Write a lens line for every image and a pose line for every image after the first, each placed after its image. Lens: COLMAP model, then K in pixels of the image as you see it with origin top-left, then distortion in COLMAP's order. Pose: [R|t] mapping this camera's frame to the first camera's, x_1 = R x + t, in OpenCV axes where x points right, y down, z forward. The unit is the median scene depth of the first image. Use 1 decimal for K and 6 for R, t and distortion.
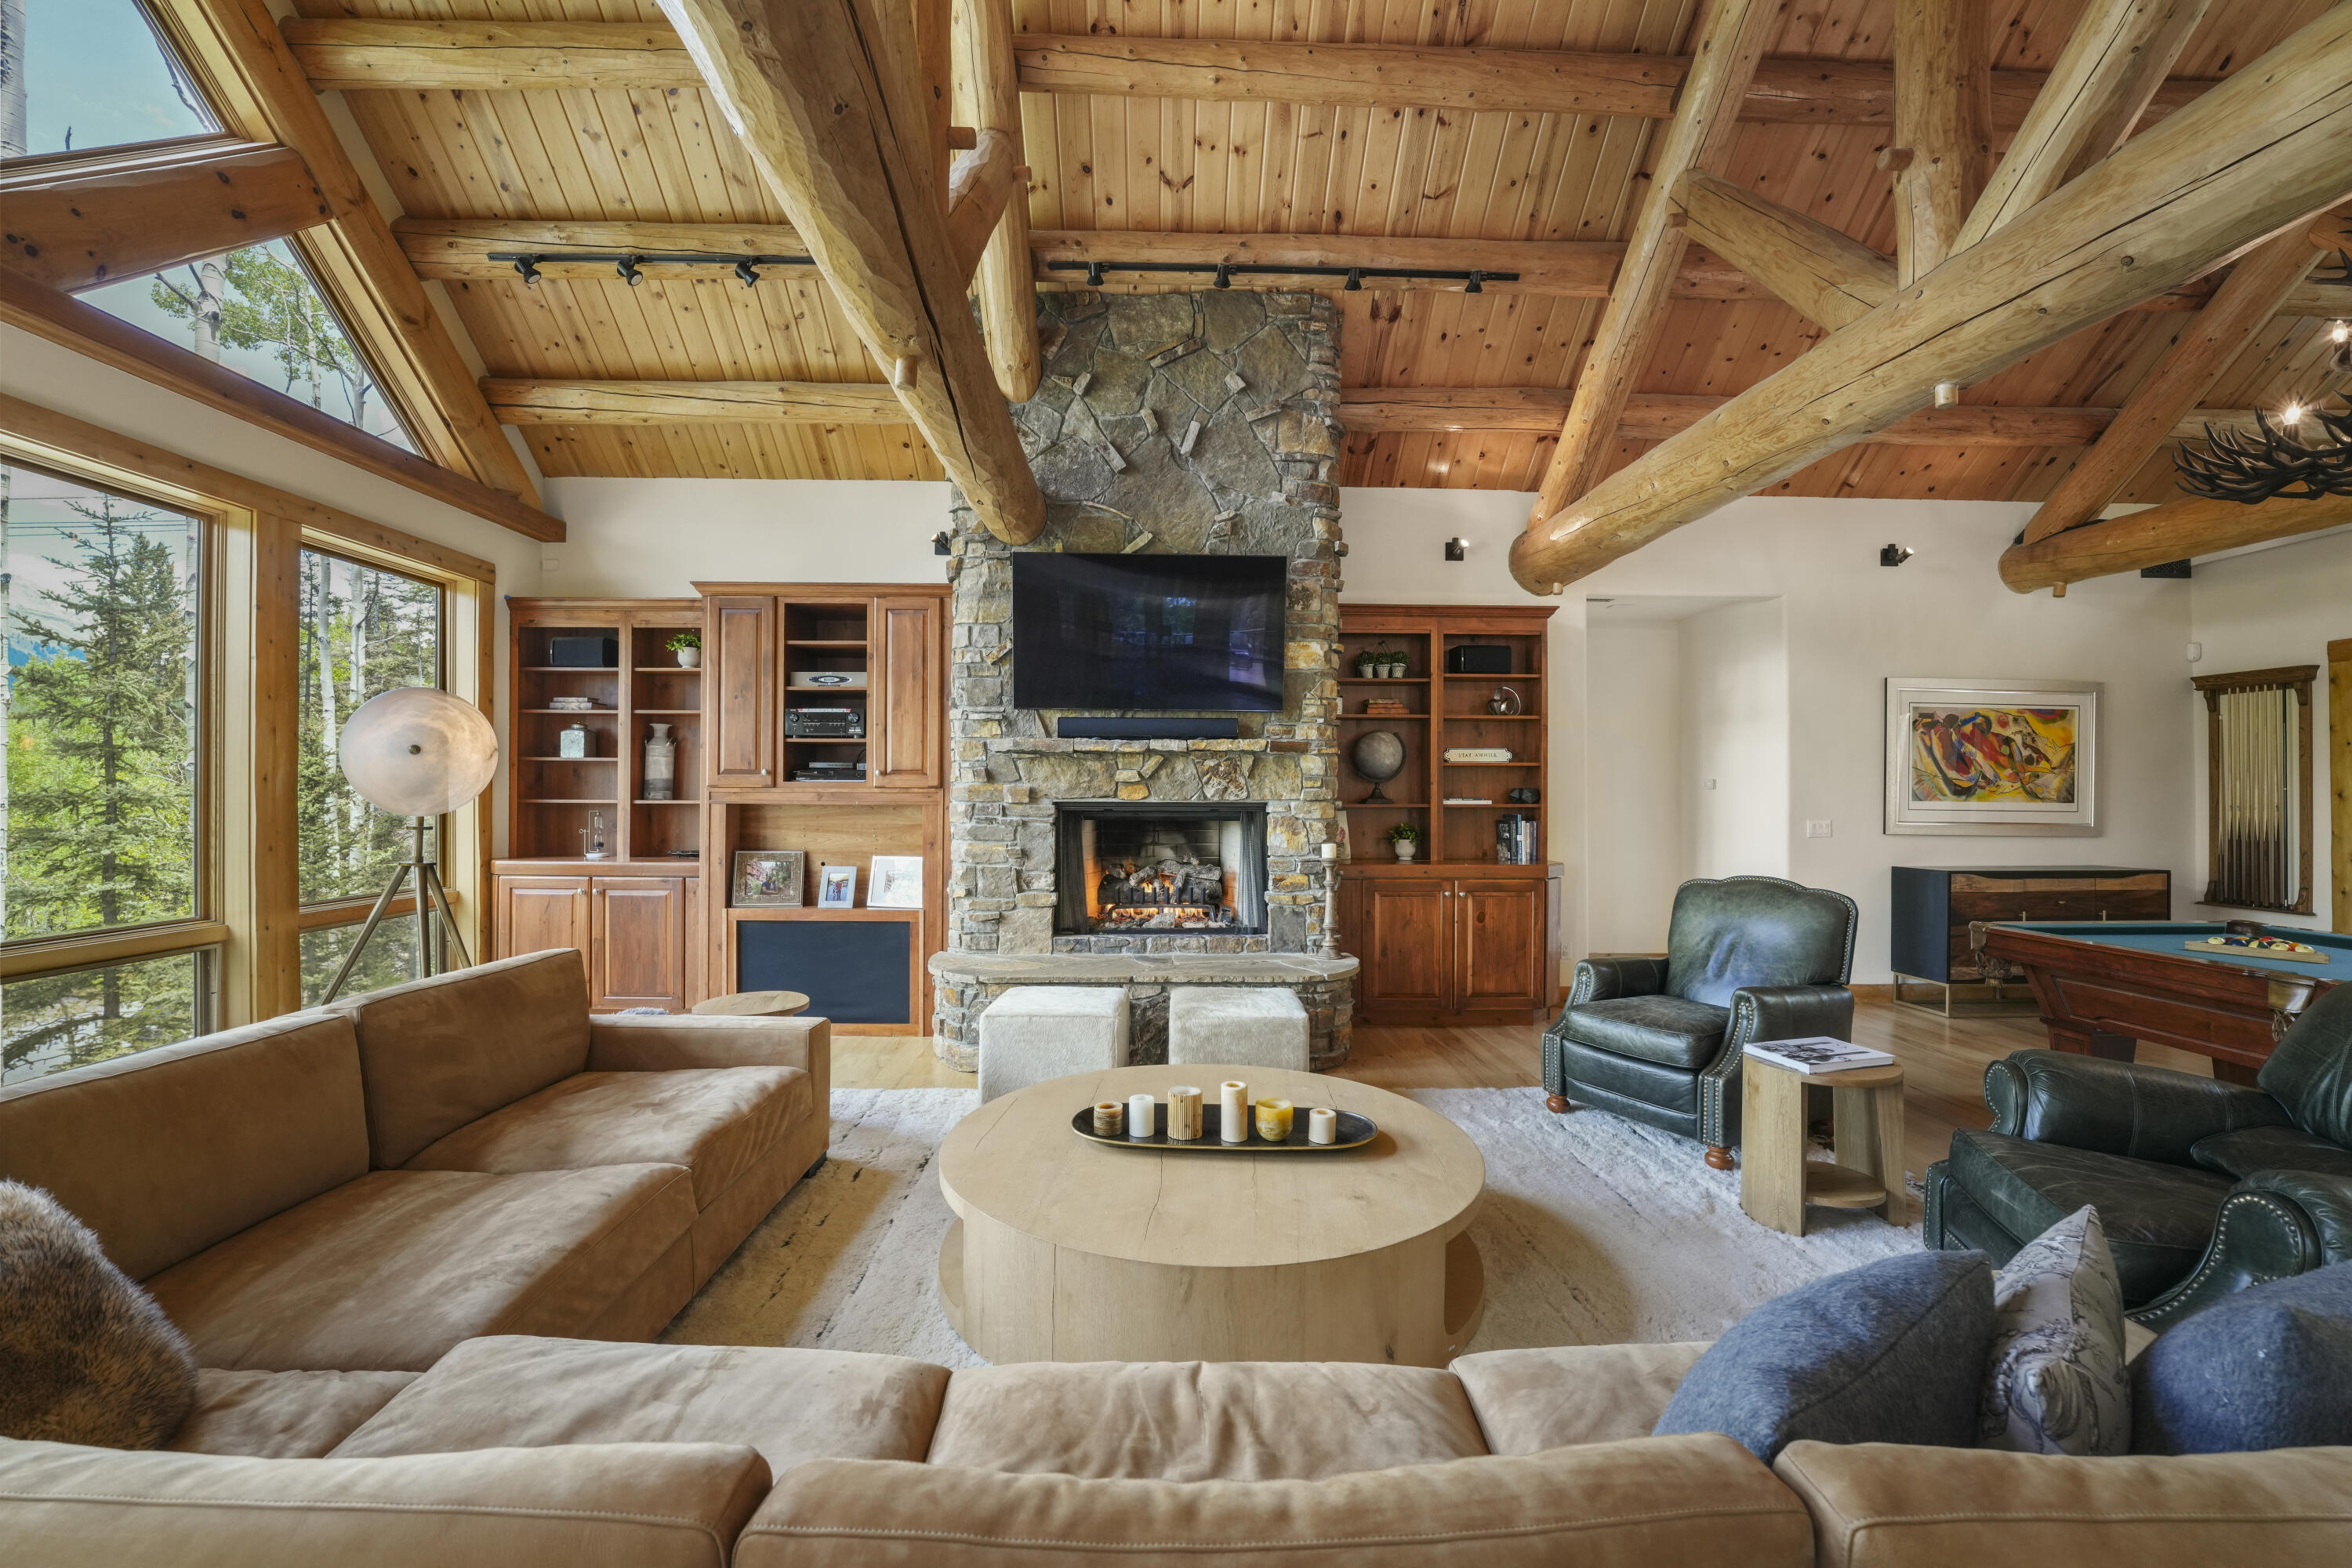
lens RADIAL K [[956.2, 0, 1171.2], [0, 956.2, 793.9], [0, 0, 1]] dist [-0.011562, -0.000376]
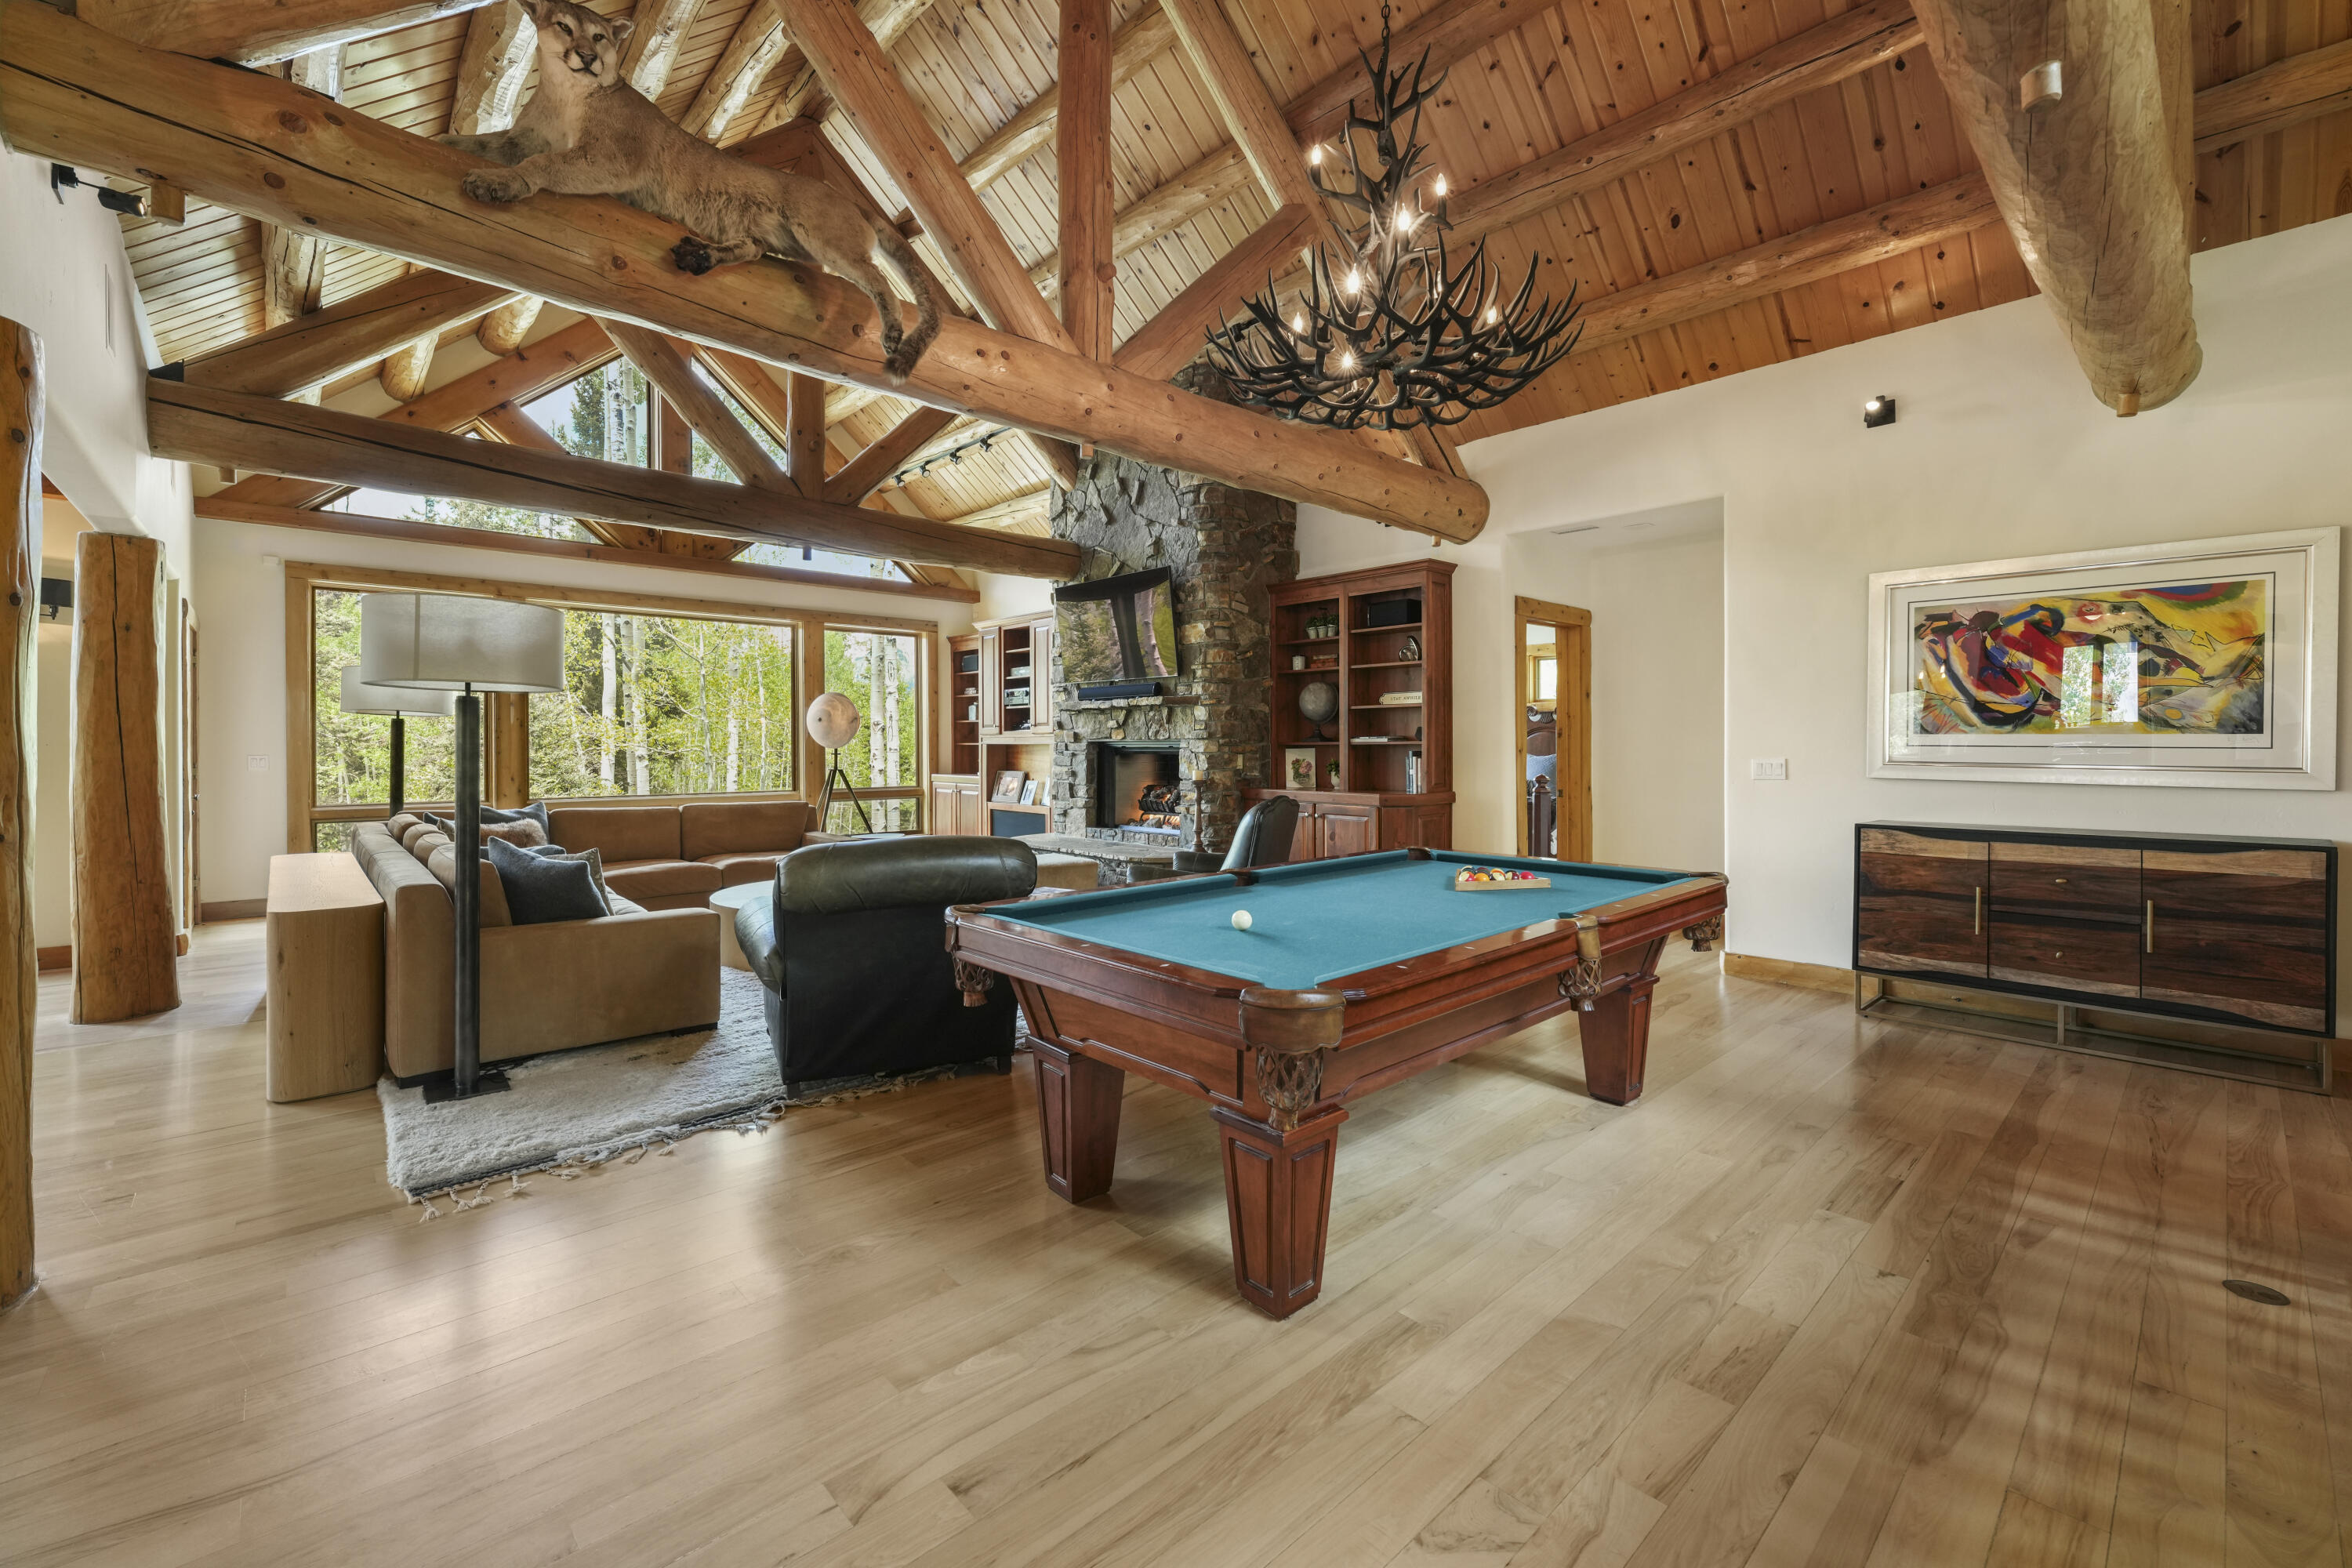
lens RADIAL K [[956.2, 0, 1180.0], [0, 956.2, 766.0], [0, 0, 1]] dist [-0.011562, -0.000376]
pose [[0.650670, 0.013088, -0.759248, 1.040263], [0.009158, 0.999643, 0.025080, 0.009536], [0.759306, -0.023272, 0.650318, 0.080120]]
